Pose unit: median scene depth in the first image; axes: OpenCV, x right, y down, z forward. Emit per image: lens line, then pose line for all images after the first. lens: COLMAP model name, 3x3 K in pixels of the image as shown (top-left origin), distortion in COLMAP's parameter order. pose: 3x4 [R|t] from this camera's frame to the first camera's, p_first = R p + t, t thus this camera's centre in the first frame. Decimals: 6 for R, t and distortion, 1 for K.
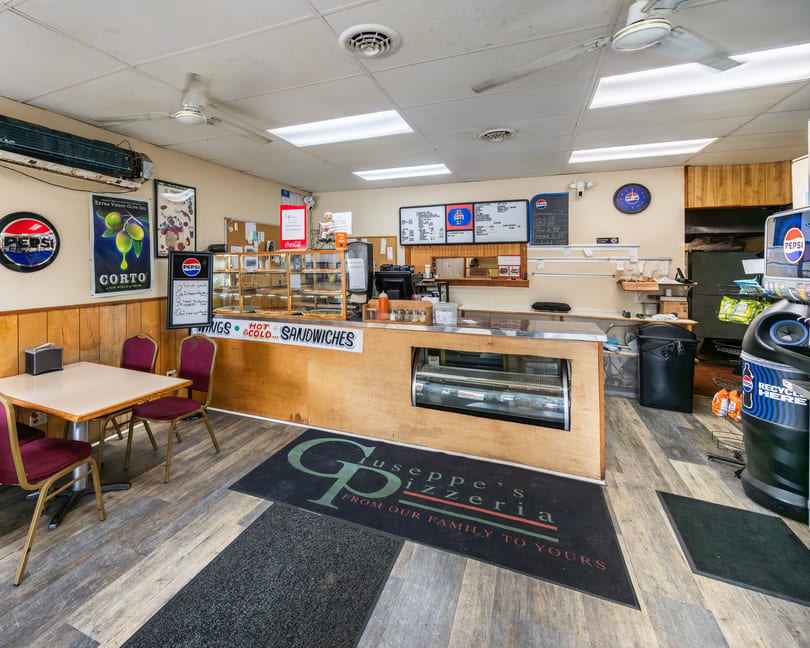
lens RADIAL K [[735.1, 0, 403.2], [0, 735.1, 374.2], [0, 0, 1]] dist [-0.005305, -0.001834]
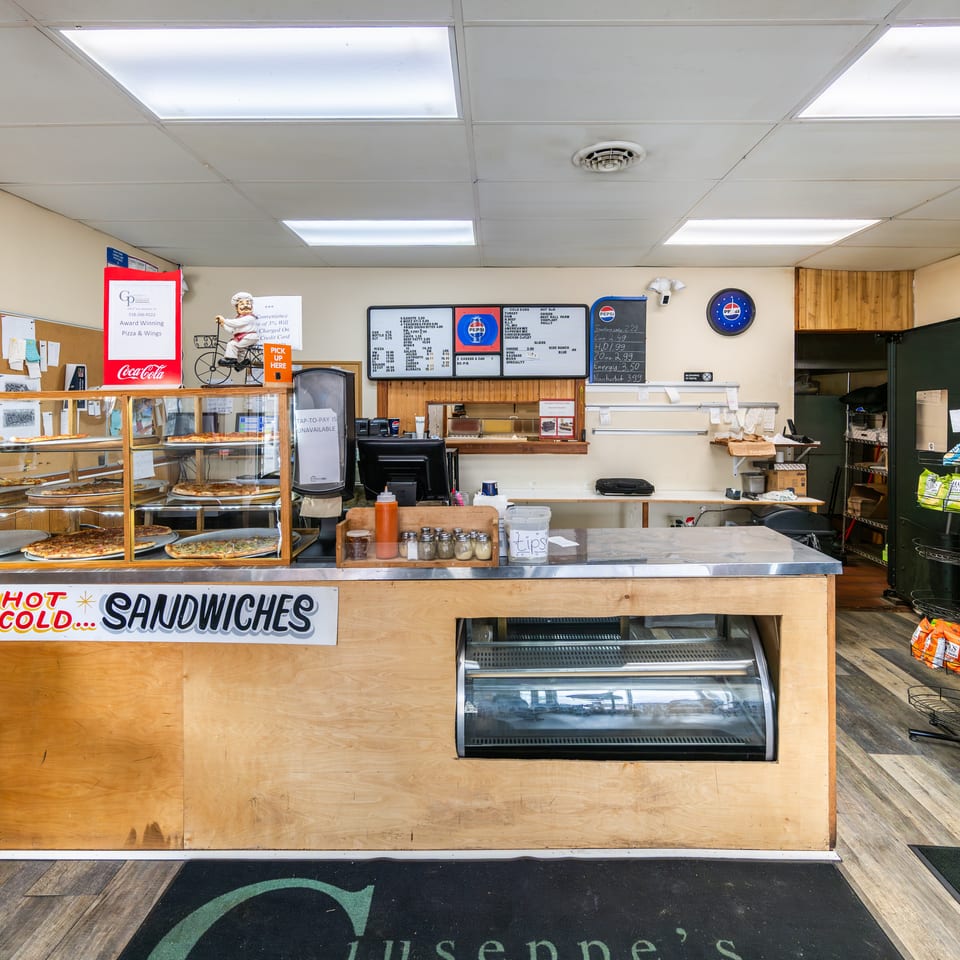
lens RADIAL K [[671.9, 0, 483.1], [0, 671.9, 425.8], [0, 0, 1]] dist [-0.000554, -0.002637]
pose [[0.939069, -0.009811, 0.343590, -0.101936], [0.048145, 0.993493, -0.103217, -0.102961], [-0.340341, 0.113470, 0.933430, 0.608858]]
